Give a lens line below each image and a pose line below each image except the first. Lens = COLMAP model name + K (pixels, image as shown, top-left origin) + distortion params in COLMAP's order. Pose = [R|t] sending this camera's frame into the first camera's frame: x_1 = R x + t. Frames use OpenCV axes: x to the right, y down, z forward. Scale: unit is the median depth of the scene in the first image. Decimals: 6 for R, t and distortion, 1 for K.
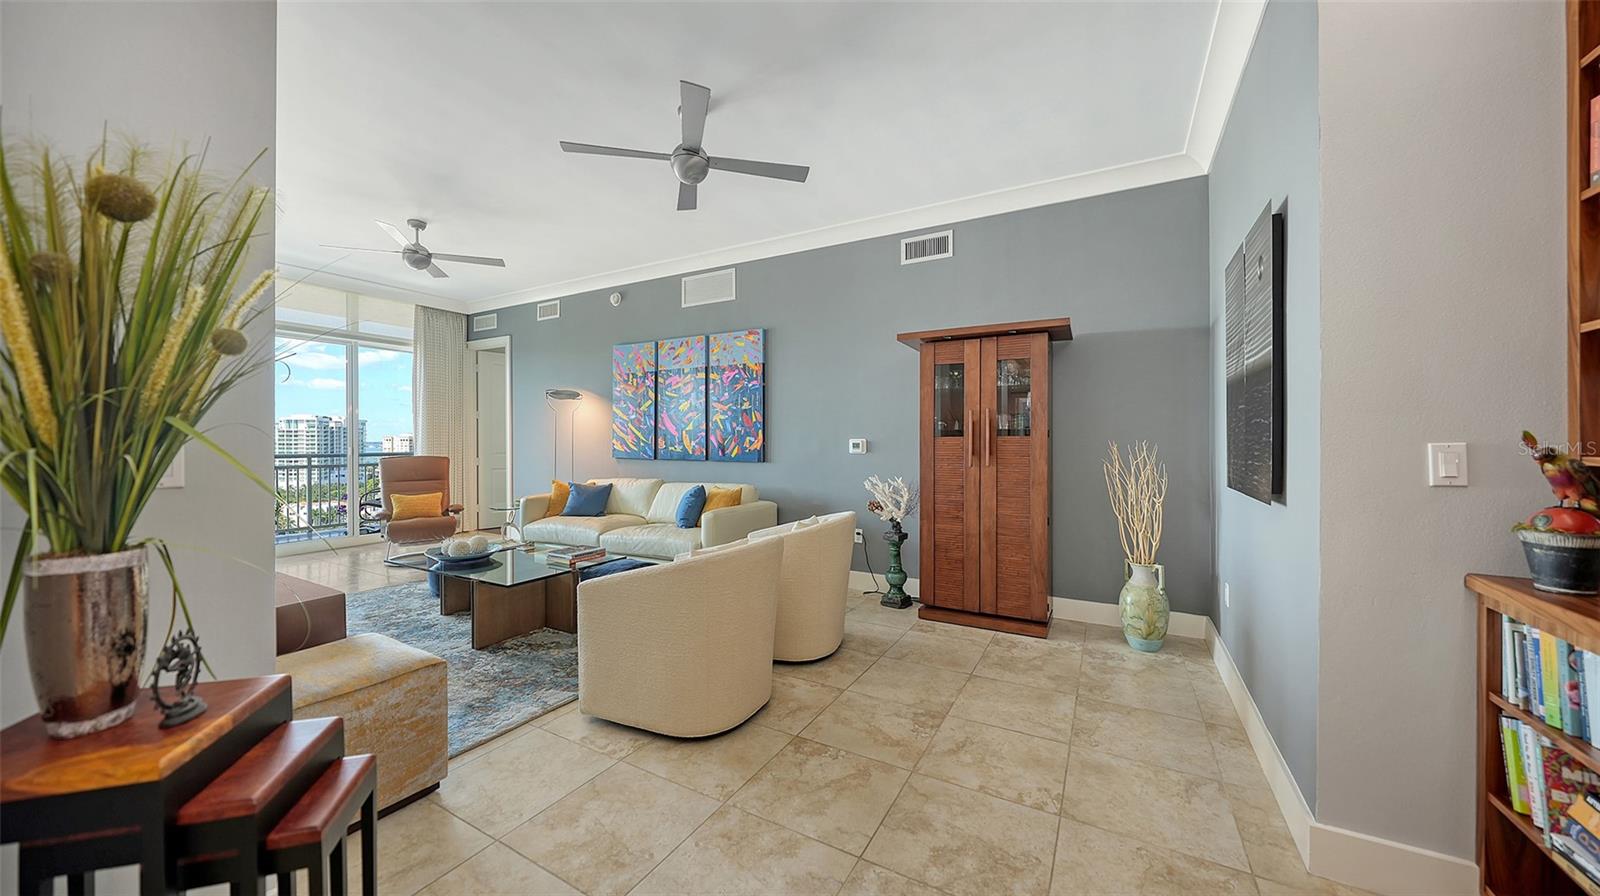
lens RADIAL K [[563.8, 0, 783.1], [0, 563.8, 439.9], [0, 0, 1]] dist [-0.001389, -0.000115]
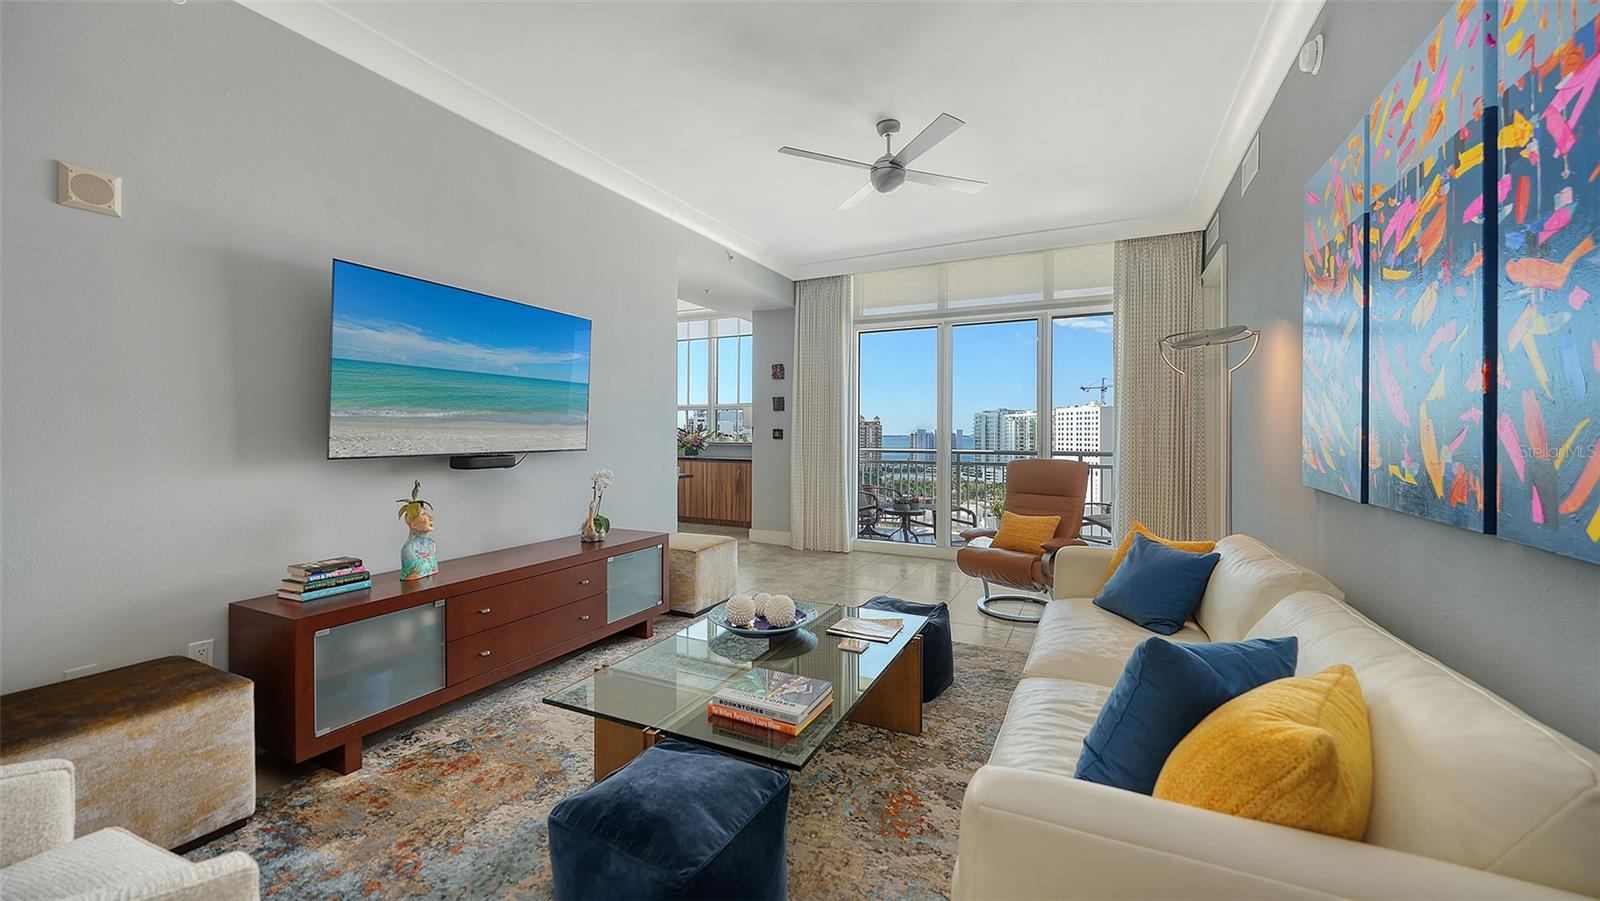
lens RADIAL K [[604.1, 0, 802.9], [0, 604.1, 437.5], [0, 0, 1]] dist [0.000300, 0.000063]
pose [[0.085532, 0.005693, -0.996319, 0.076032], [-0.001013, 0.999984, 0.005627, -0.002701], [0.996335, 0.000528, 0.085537, 0.712680]]
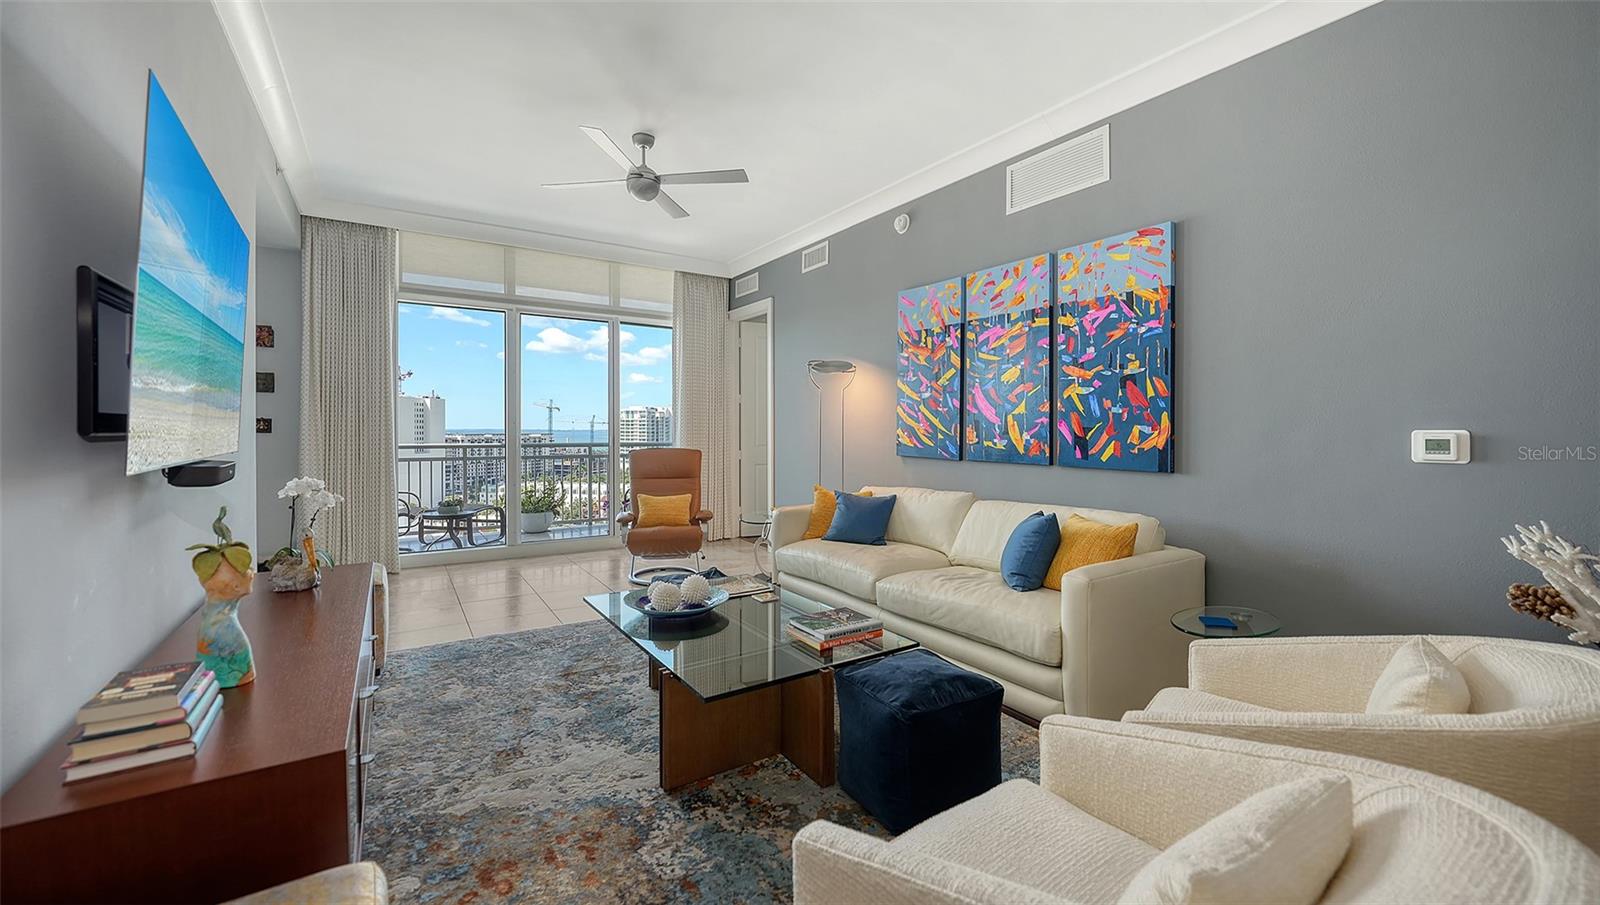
lens RADIAL K [[623.0, 0, 797.4], [0, 623.0, 433.4], [0, 0, 1]] dist [-0.000130, 0.000057]
pose [[0.898615, 0.006363, -0.438692, -0.088103], [-0.003581, 0.999968, 0.007169, -0.000575], [0.438723, -0.004871, 0.898609, 0.297908]]
